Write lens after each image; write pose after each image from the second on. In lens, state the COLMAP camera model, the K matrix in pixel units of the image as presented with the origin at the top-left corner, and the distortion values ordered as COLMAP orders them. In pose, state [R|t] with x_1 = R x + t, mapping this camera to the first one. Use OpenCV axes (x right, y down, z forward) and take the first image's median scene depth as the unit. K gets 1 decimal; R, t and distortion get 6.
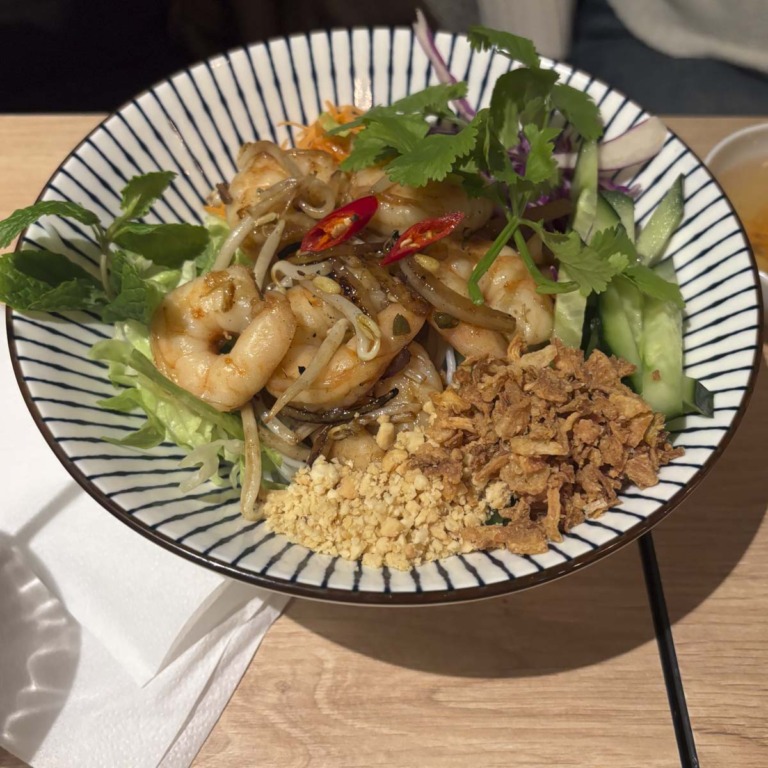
lens RADIAL K [[981.7, 0, 382.5], [0, 981.7, 328.1], [0, 0, 1]] dist [0.006575, -0.105008]
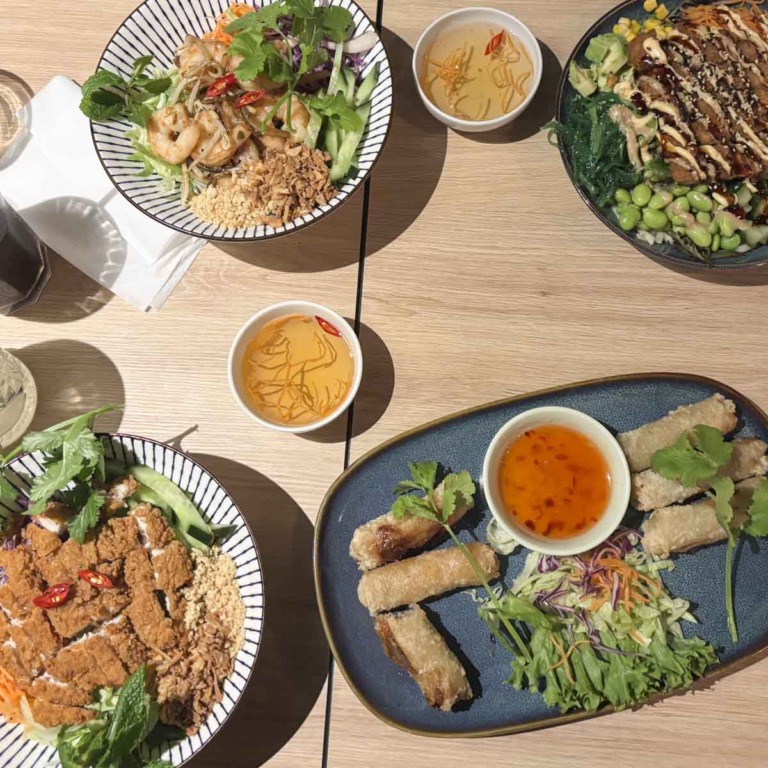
lens RADIAL K [[999.1, 0, 346.2], [0, 999.1, 384.0], [0, 0, 1]] dist [0.020330, 0.031854]
pose [[0.991397, 0.082056, -0.101979, 0.593139], [-0.031732, 0.906532, 0.420942, -0.506407], [0.126988, -0.414085, 0.901337, -1.531697]]
